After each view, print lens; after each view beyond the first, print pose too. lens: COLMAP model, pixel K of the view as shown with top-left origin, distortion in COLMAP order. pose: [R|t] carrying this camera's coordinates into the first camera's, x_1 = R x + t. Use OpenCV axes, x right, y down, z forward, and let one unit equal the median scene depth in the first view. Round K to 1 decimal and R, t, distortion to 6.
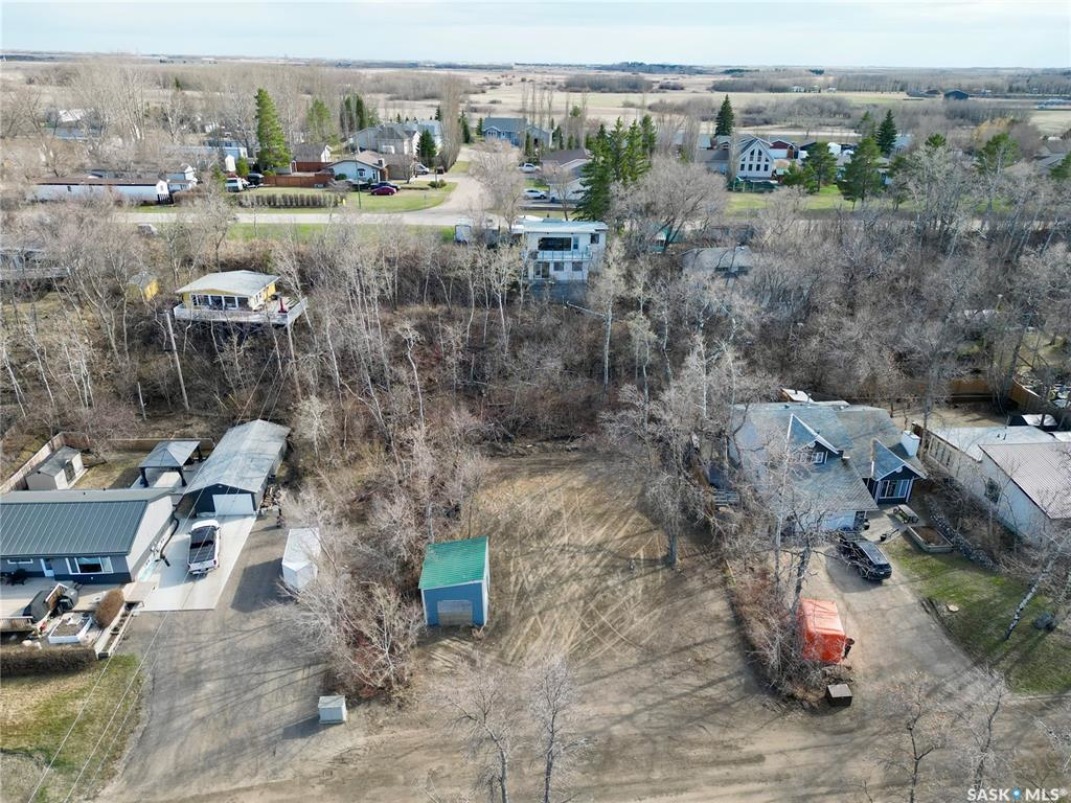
lens RADIAL K [[756.9, 0, 535.5], [0, 756.9, 401.5], [0, 0, 1]] dist [0.068874, -0.065473]
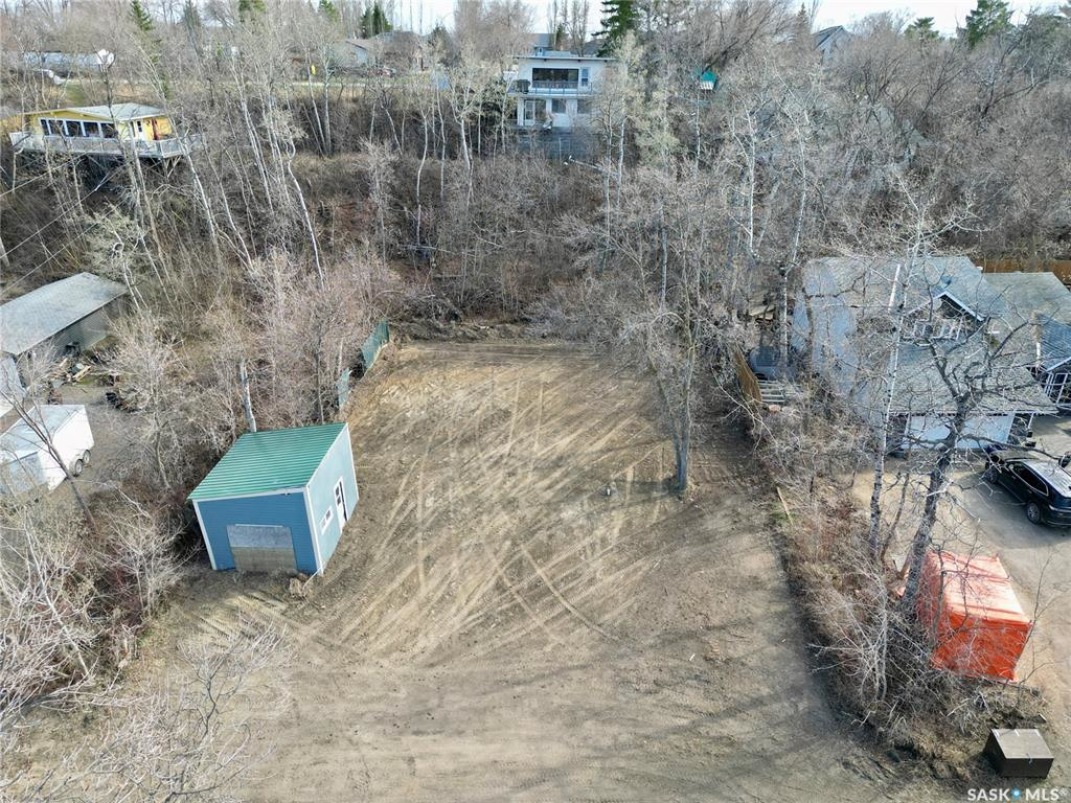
lens RADIAL K [[756.9, 0, 535.5], [0, 756.9, 401.5], [0, 0, 1]] dist [0.068874, -0.065473]
pose [[0.996750, 0.031840, -0.074001, 0.117506], [-0.030871, 0.999422, 0.014206, 0.150224], [0.074411, -0.011876, 0.997157, 0.446099]]
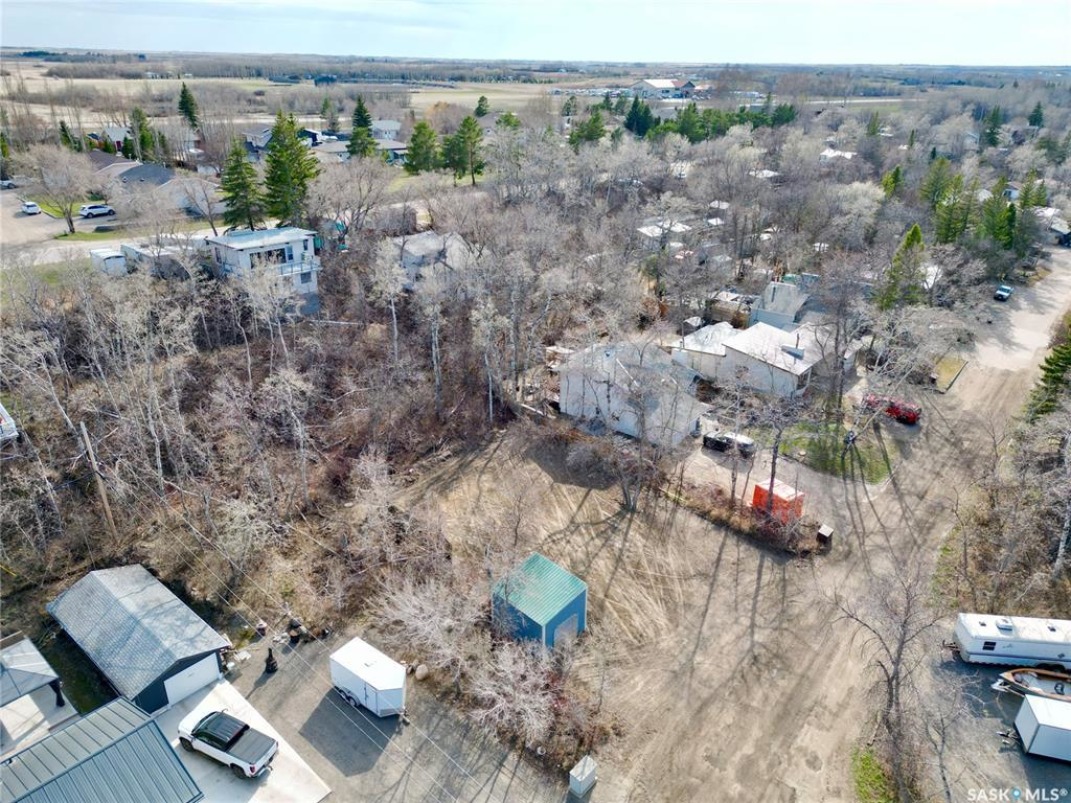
lens RADIAL K [[756.9, 0, 535.5], [0, 756.9, 401.5], [0, 0, 1]] dist [0.068874, -0.065473]
pose [[0.697398, -0.294090, 0.653565, -0.635029], [0.283309, 0.950779, 0.125521, -0.123551], [-0.658311, 0.097622, 0.746389, 0.263557]]
